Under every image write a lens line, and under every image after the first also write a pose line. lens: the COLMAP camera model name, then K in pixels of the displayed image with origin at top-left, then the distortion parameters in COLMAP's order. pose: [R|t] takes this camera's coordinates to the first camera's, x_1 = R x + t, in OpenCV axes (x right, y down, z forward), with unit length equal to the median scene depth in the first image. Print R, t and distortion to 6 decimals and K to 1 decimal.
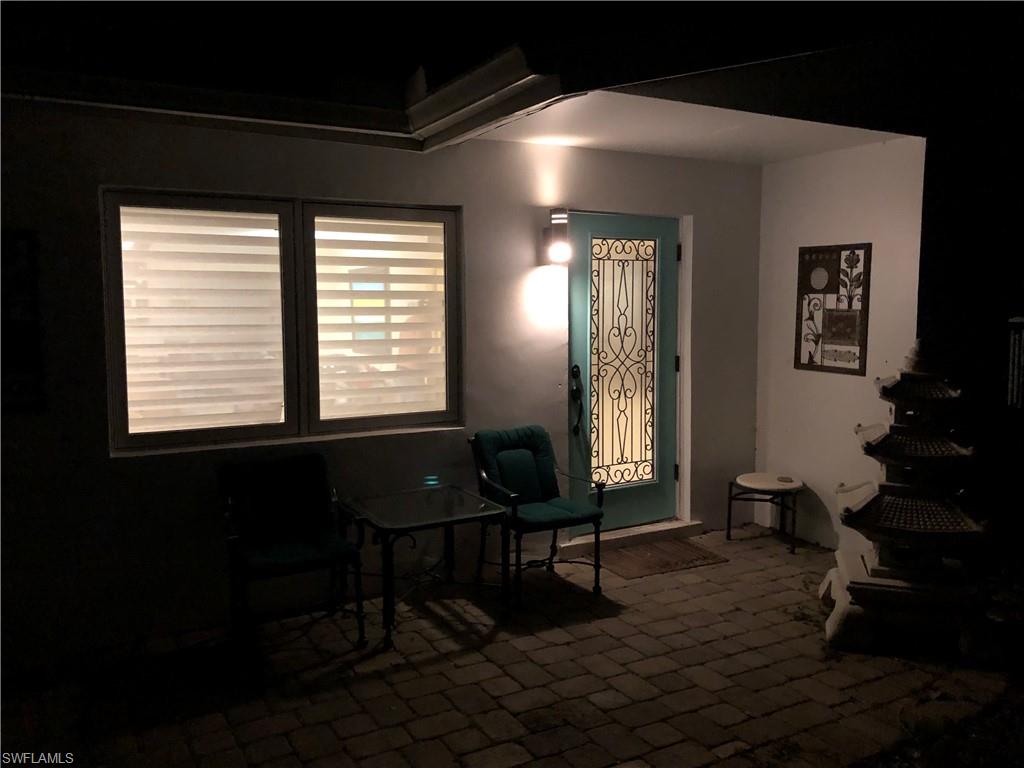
lens RADIAL K [[819.9, 0, 512.1], [0, 819.9, 384.7], [0, 0, 1]] dist [0.027030, -0.023559]
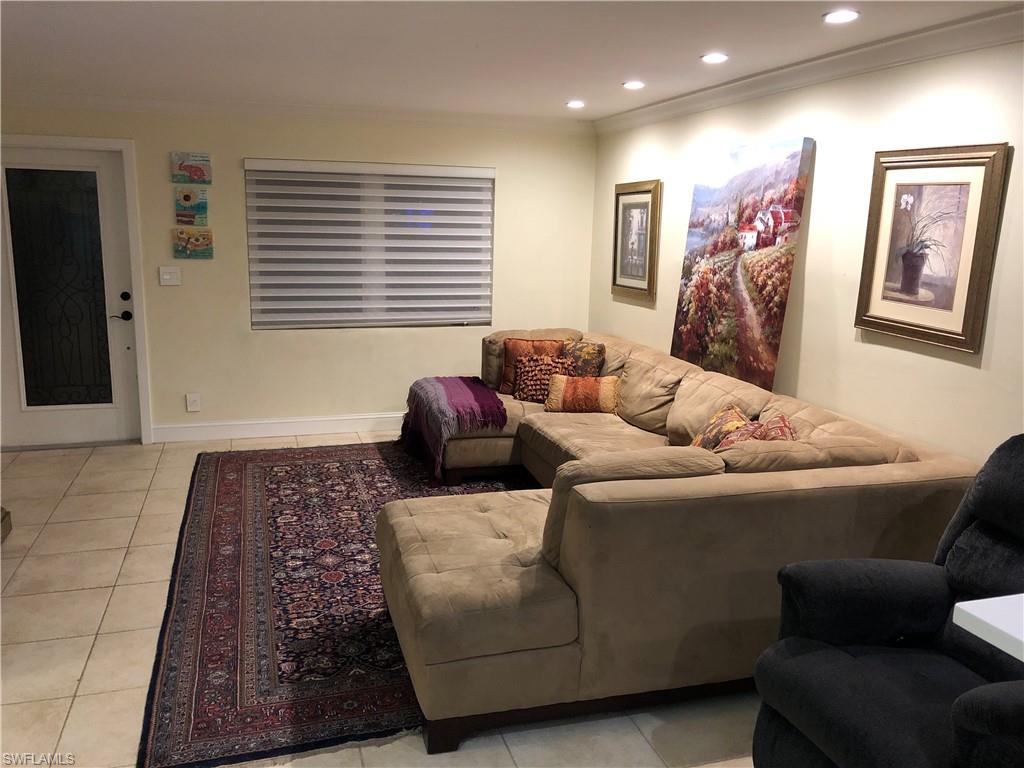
lens RADIAL K [[819.9, 0, 514.0], [0, 819.9, 385.3], [0, 0, 1]] dist [0.027030, -0.023559]
pose [[0.805951, -0.091455, 0.584875, 0.012464], [0.013911, 0.990648, 0.135734, -0.013644], [-0.591819, -0.101258, 0.799686, 0.090456]]
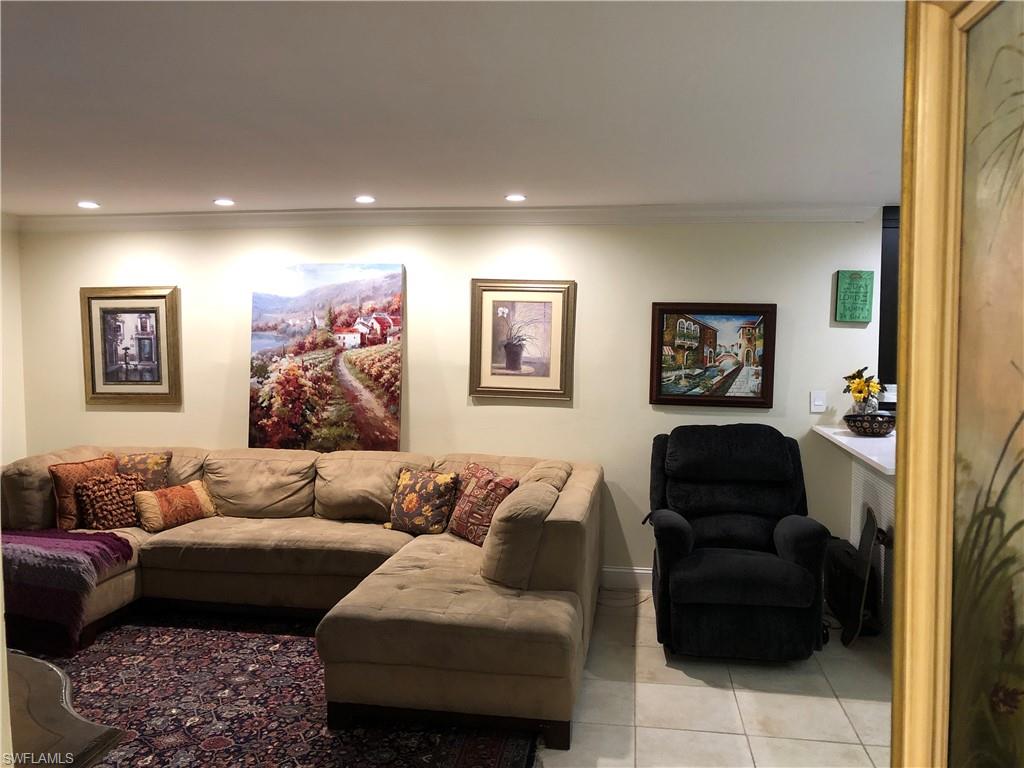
lens RADIAL K [[819.9, 0, 515.2], [0, 819.9, 379.4], [0, 0, 1]] dist [0.027030, -0.023559]
pose [[-0.177460, -0.058890, 0.982364, -0.006385], [0.070740, 0.994863, 0.072418, -0.015771], [-0.981582, 0.082344, -0.172382, 0.117810]]
